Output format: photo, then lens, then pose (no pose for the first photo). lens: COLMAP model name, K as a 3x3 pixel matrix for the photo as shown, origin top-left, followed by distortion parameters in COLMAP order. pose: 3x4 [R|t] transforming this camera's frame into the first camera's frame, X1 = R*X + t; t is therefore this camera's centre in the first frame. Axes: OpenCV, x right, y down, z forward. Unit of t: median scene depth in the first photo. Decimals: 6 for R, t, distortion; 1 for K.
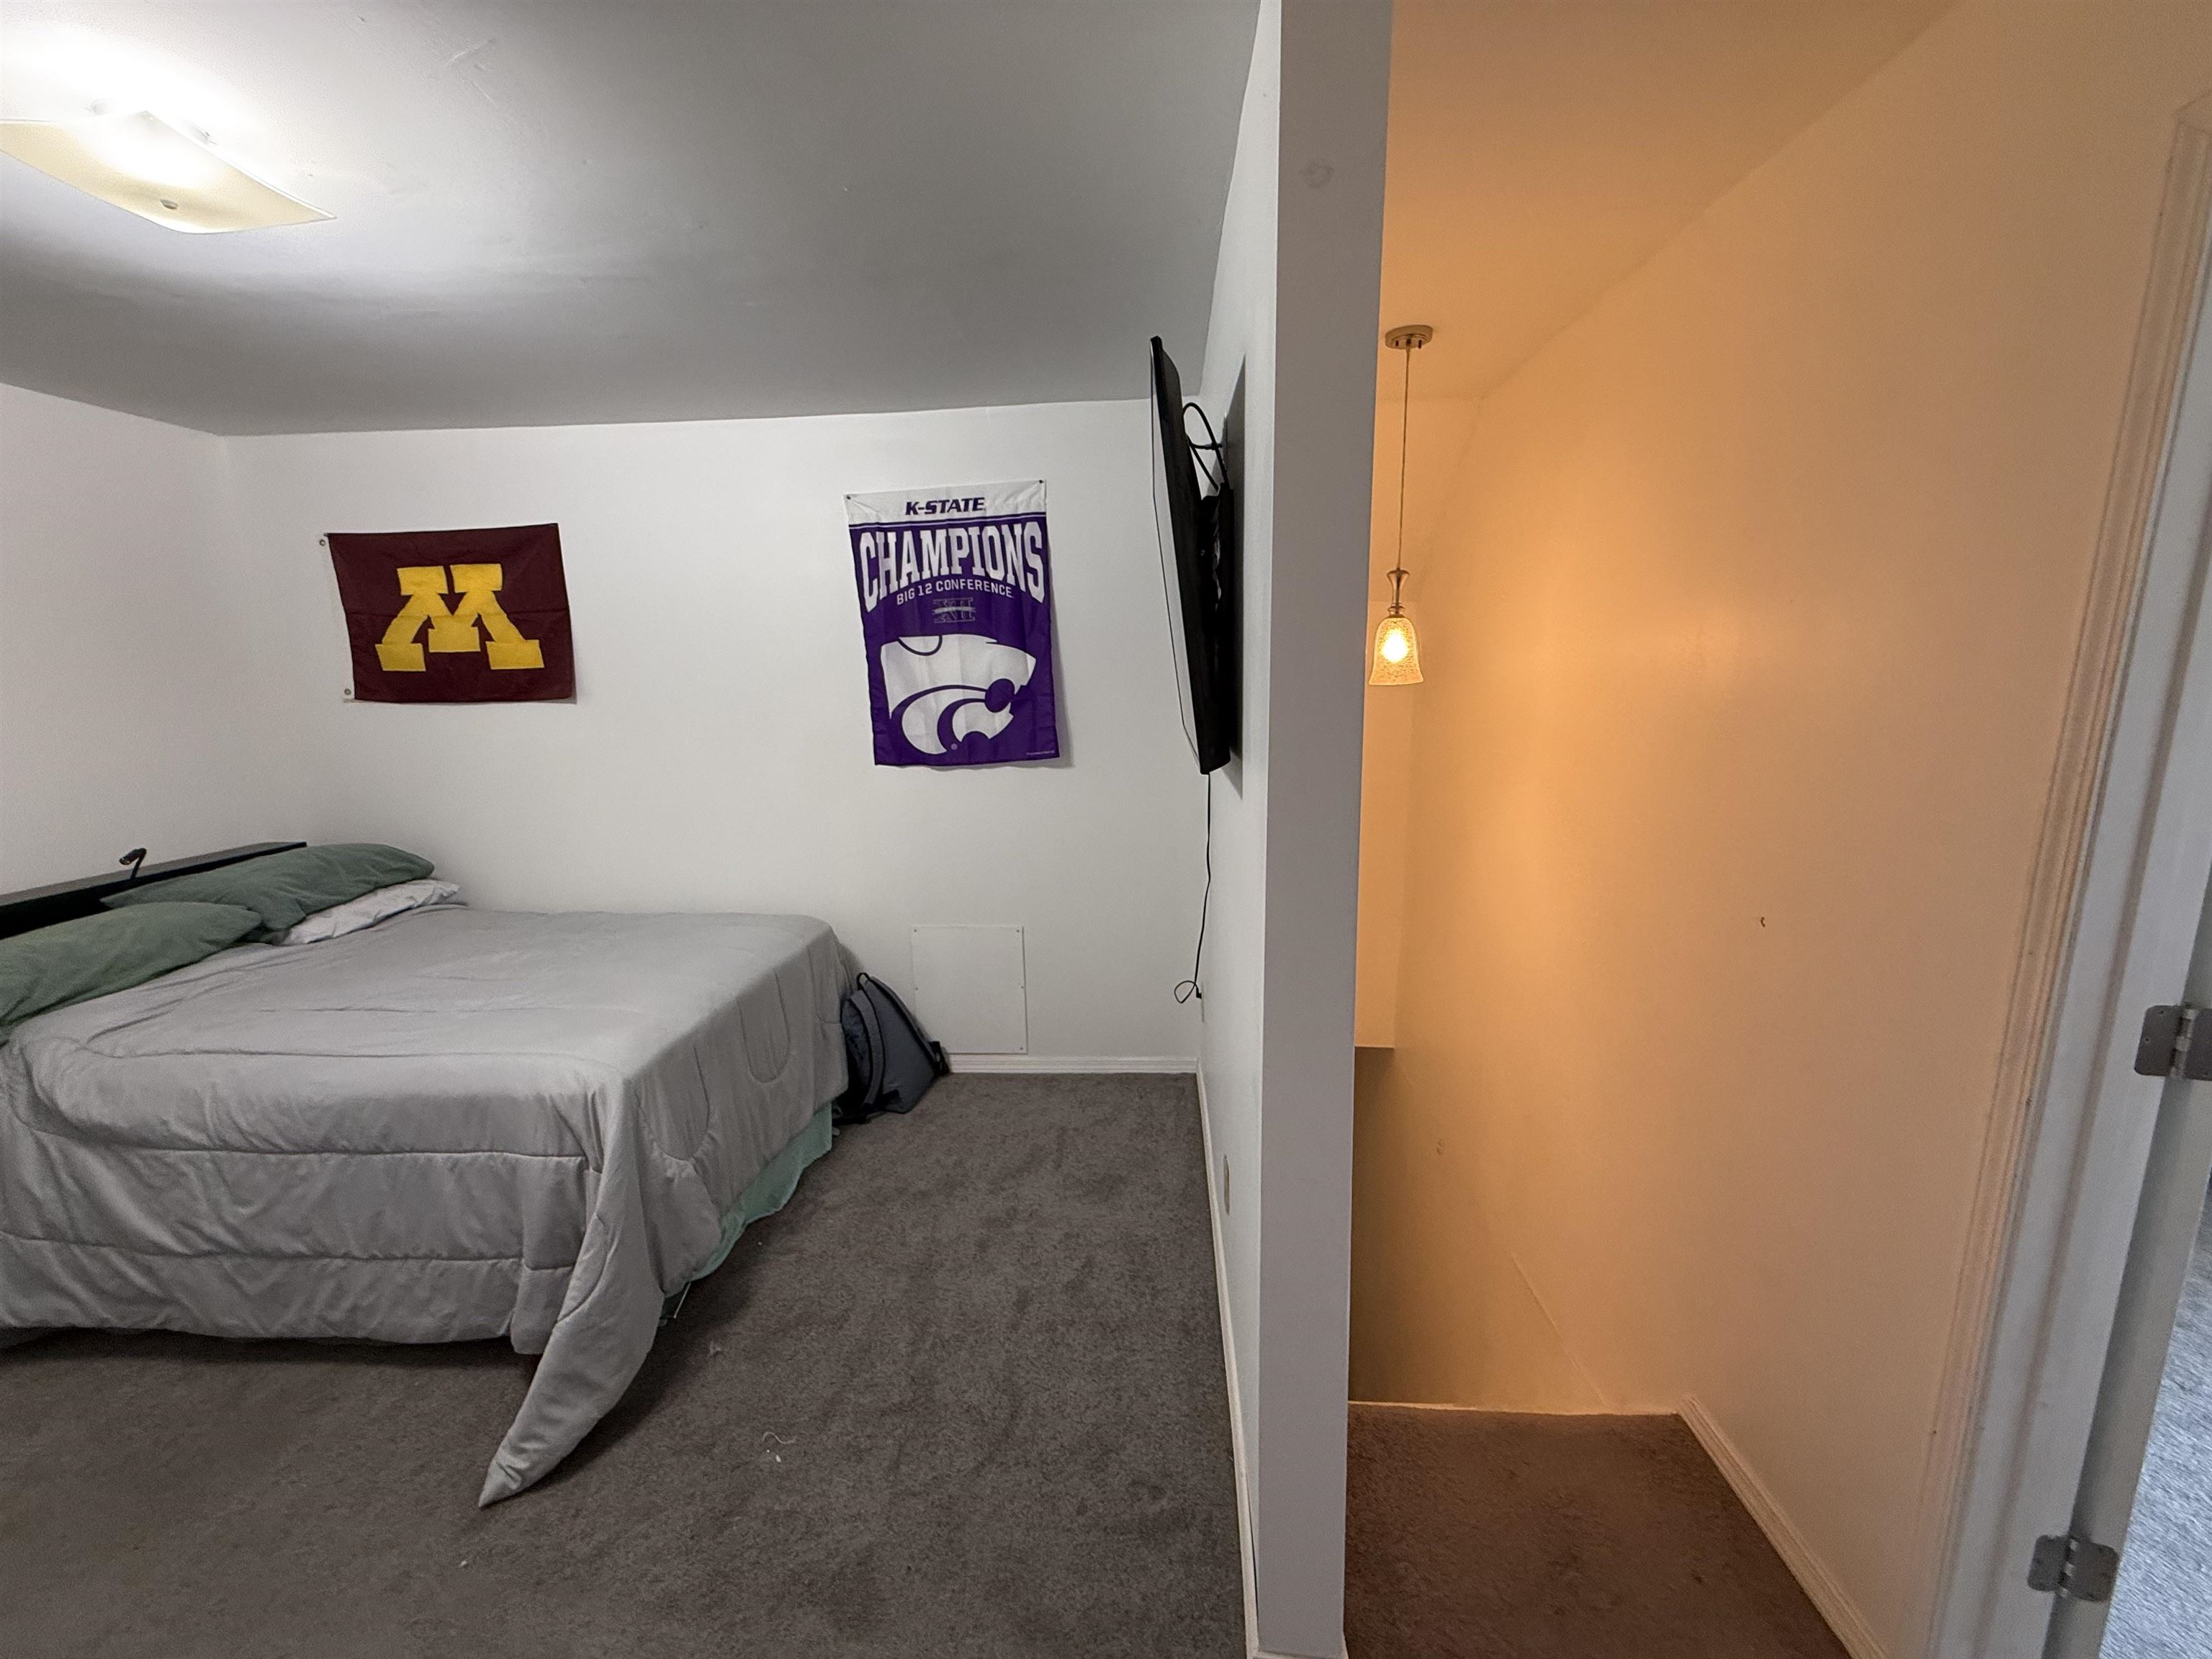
lens RADIAL K [[880.2, 0, 1110.9], [0, 880.2, 833.3], [0, 0, 1]] dist [0.000619, -0.000948]
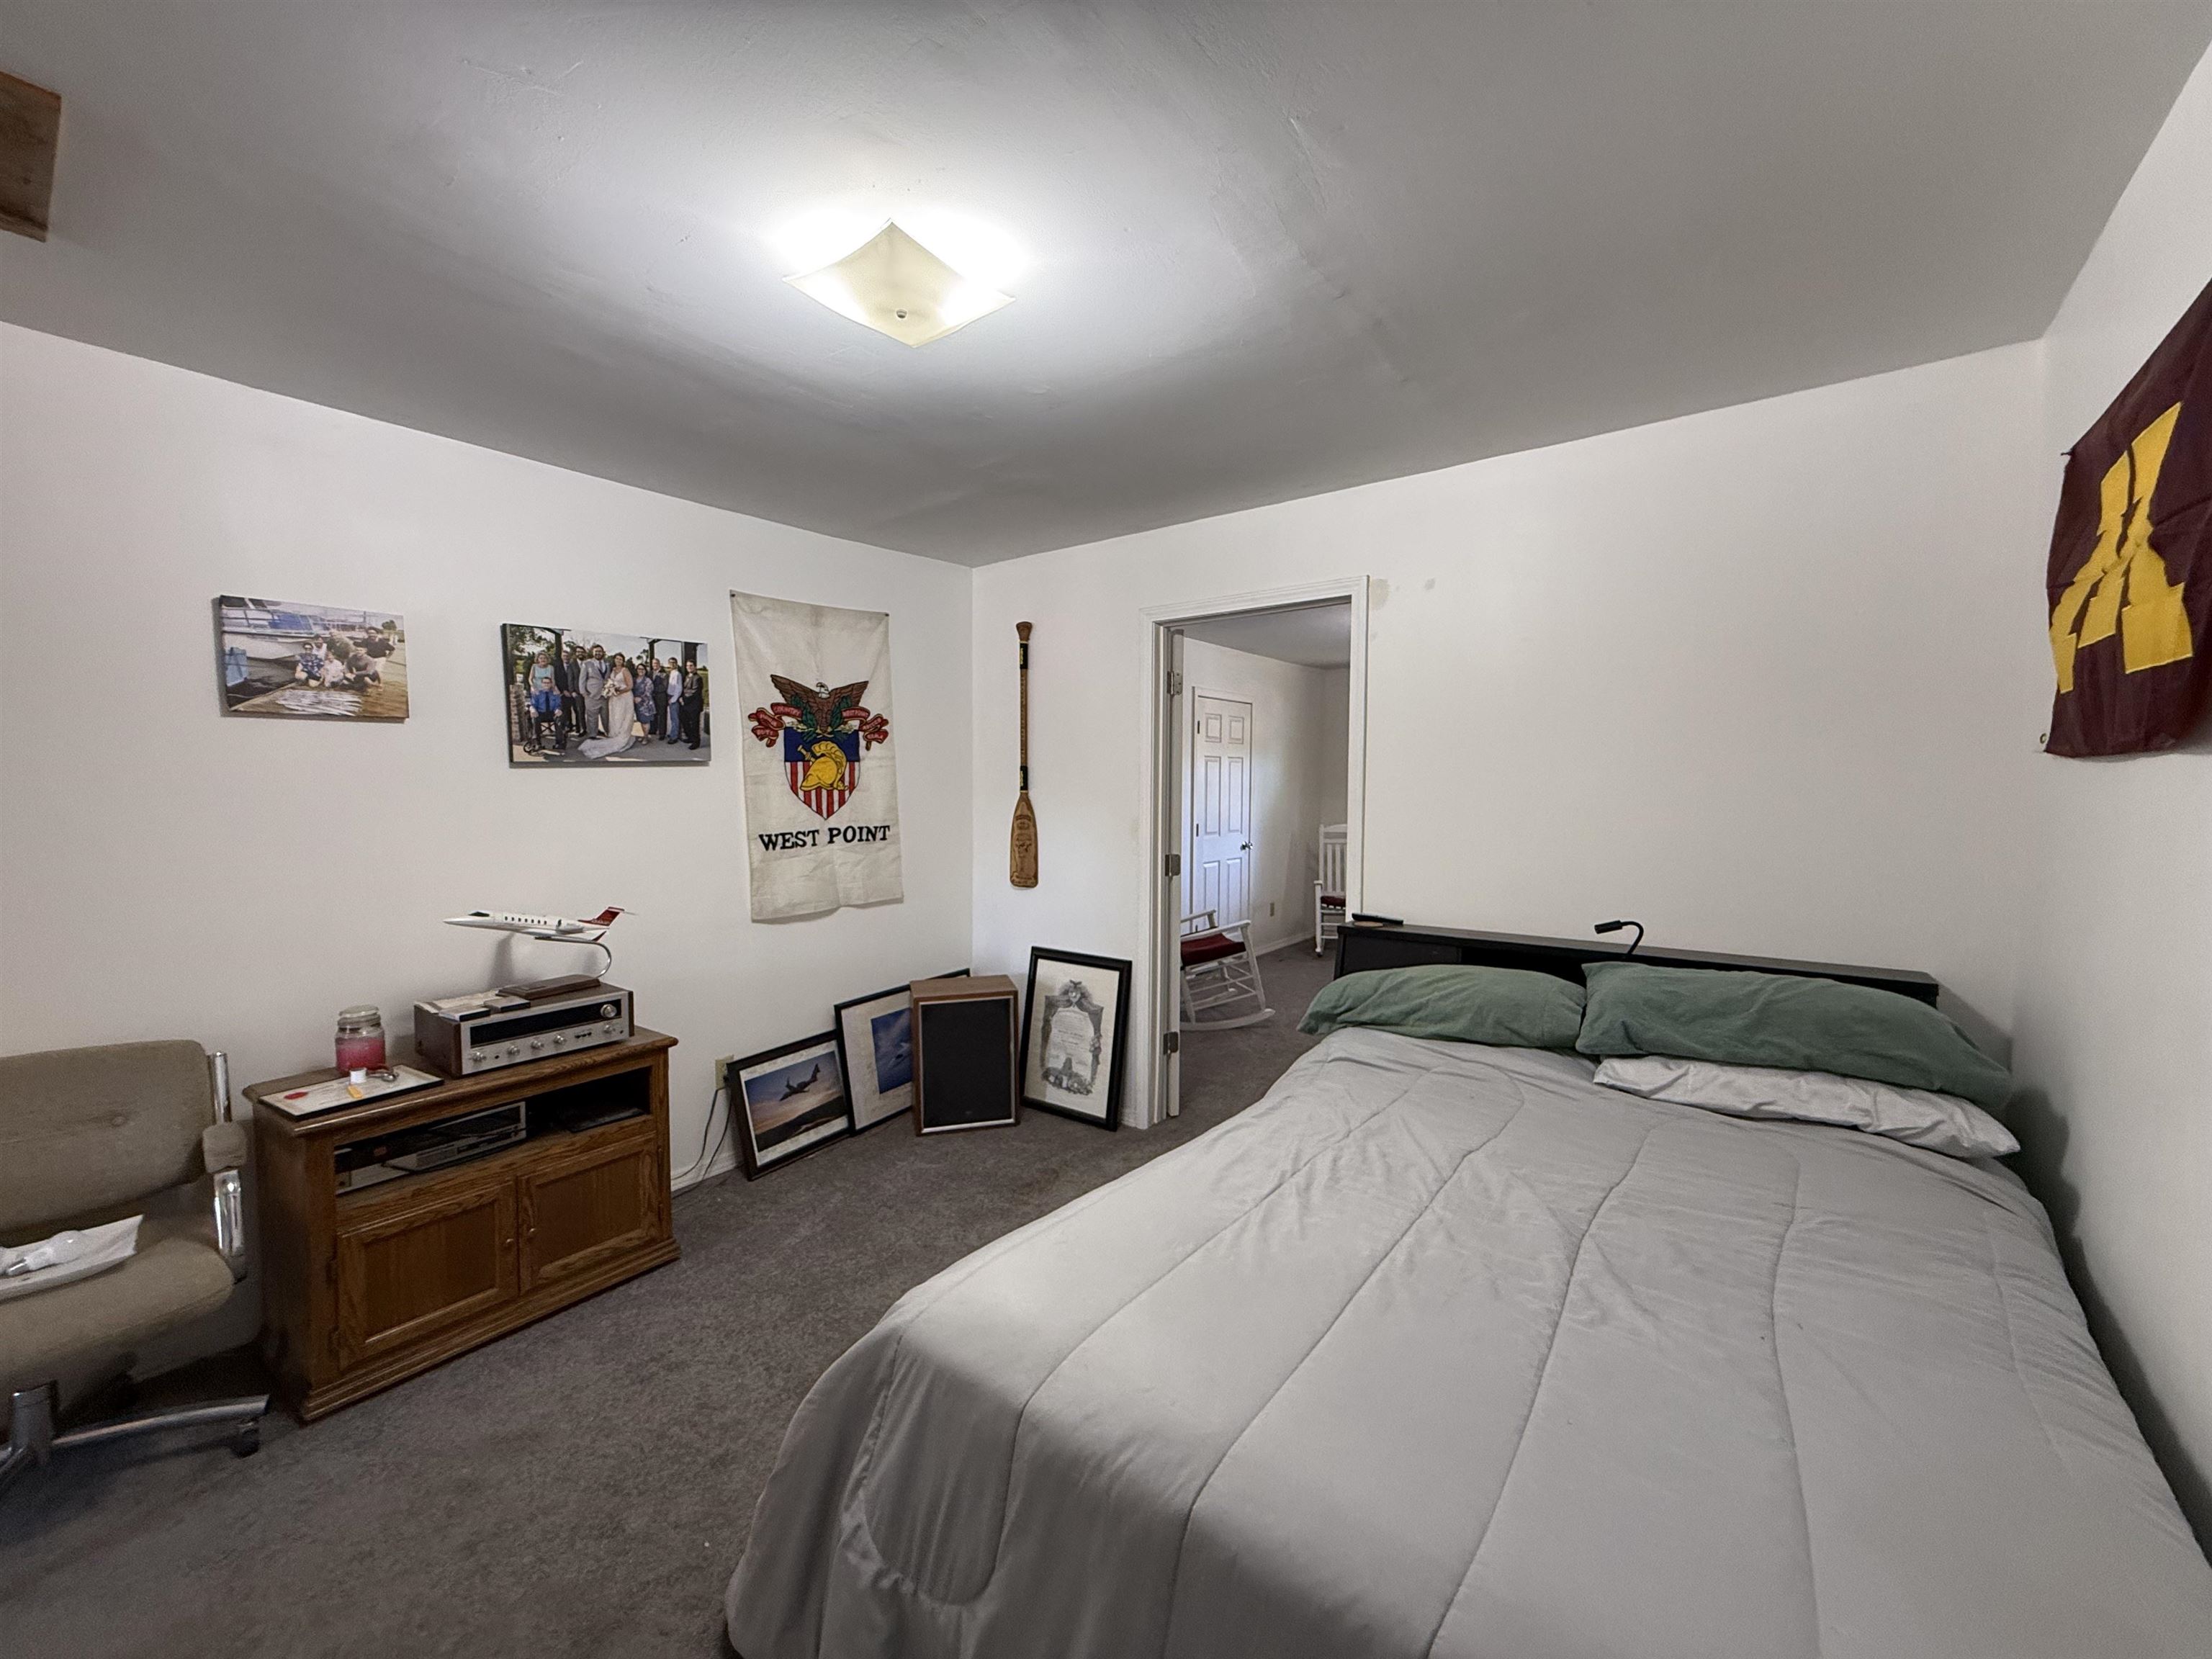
lens RADIAL K [[880.2, 0, 1106.9], [0, 880.2, 832.4], [0, 0, 1]] dist [0.000619, -0.000948]
pose [[-0.563509, 0.066814, -0.823404, -0.099848], [-0.139691, 0.974665, 0.174687, -0.148551], [0.814214, 0.213460, -0.539899, 1.023764]]
